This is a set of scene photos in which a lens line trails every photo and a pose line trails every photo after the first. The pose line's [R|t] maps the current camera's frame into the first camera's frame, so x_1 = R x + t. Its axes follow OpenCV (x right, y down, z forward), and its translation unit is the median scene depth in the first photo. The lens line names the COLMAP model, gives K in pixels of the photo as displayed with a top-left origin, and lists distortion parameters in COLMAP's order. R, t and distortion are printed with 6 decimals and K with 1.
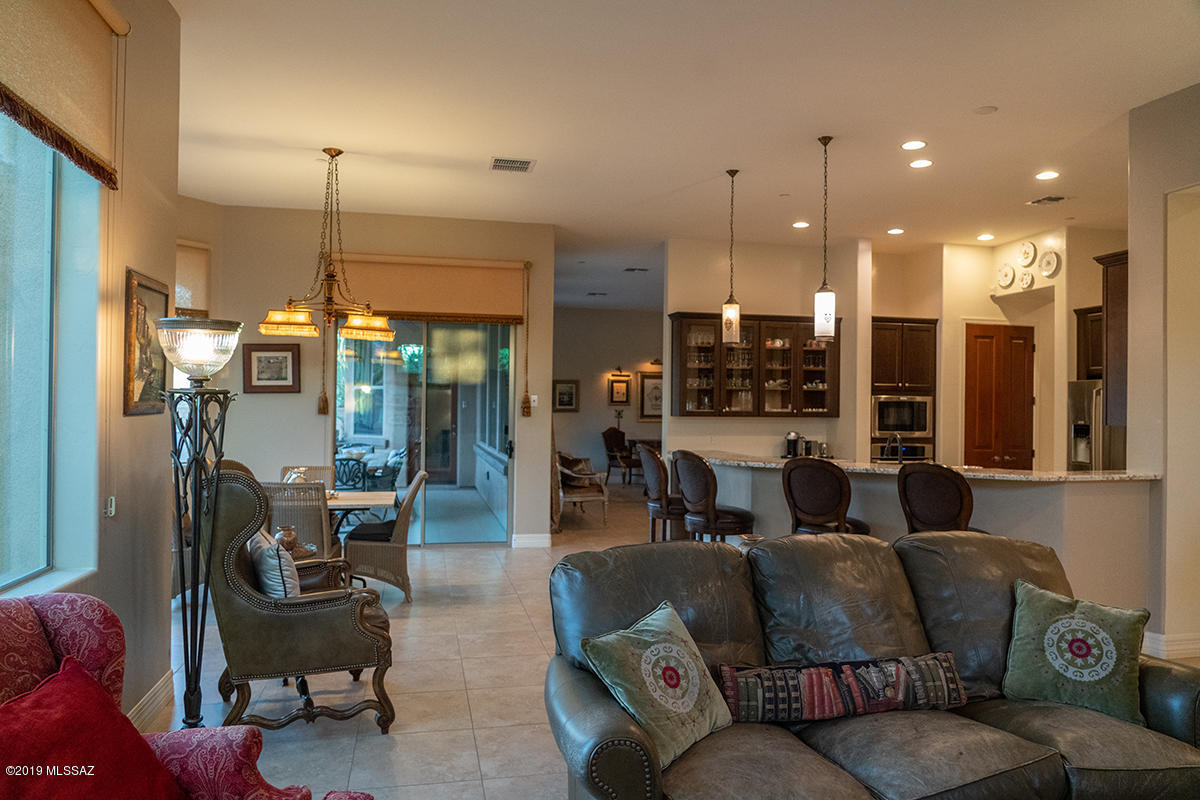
lens RADIAL K [[806.2, 0, 600.0], [0, 806.2, 400.0], [0, 0, 1]] dist [-0.020678, 0.002446]
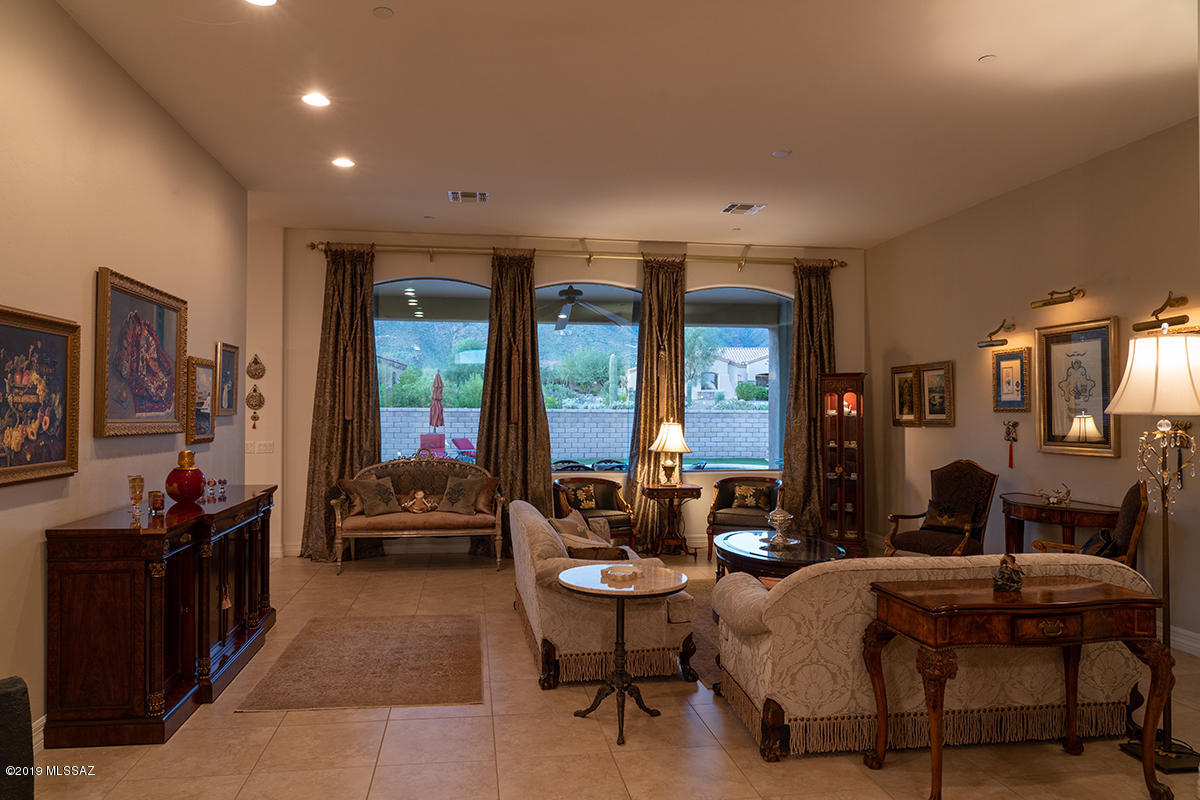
lens RADIAL K [[806.2, 0, 600.0], [0, 806.2, 400.0], [0, 0, 1]] dist [-0.020678, 0.002446]
pose [[-0.081552, -0.024794, -0.996361, 0.810362], [0.008098, 0.999641, -0.025539, 0.016506], [0.996636, -0.010152, -0.081322, 1.400584]]
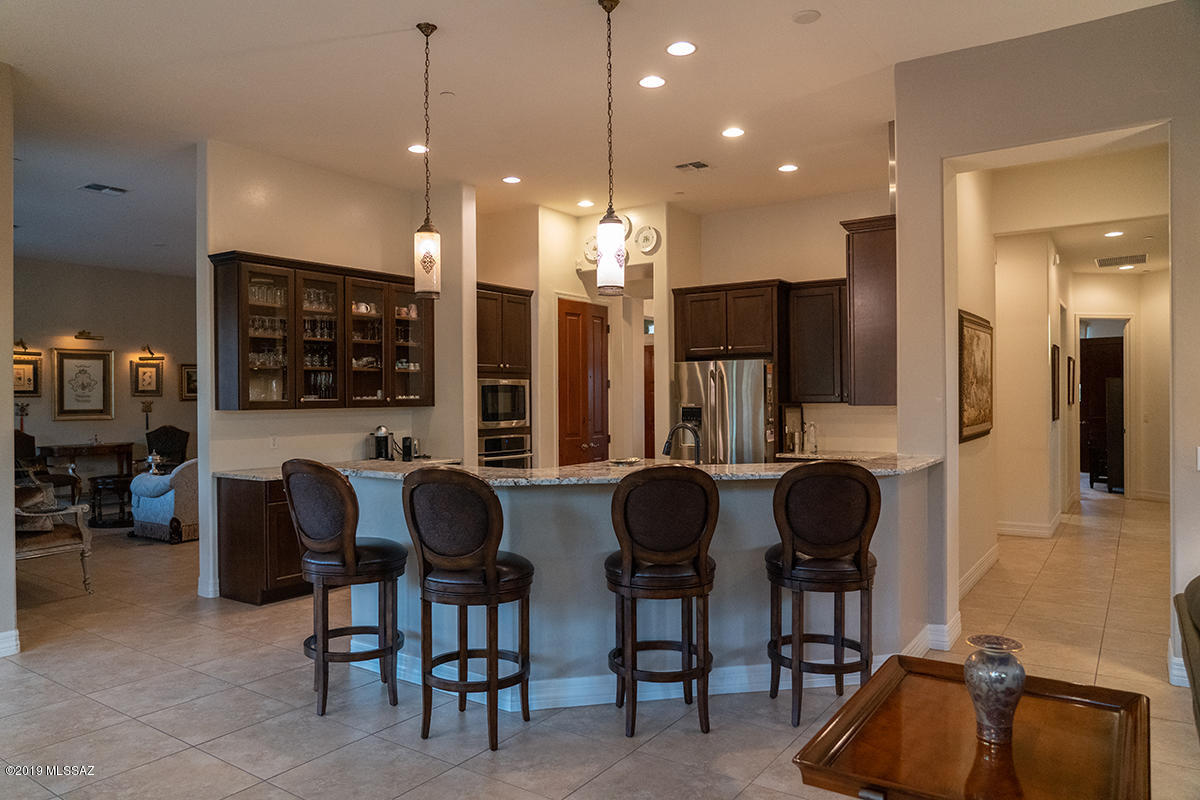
lens RADIAL K [[806.2, 0, 600.0], [0, 806.2, 400.0], [0, 0, 1]] dist [-0.020678, 0.002446]
pose [[0.737820, -0.019256, 0.674723, -0.121497], [0.009695, 0.999792, 0.017931, 0.002999], [-0.674928, -0.006689, 0.737853, 0.302135]]
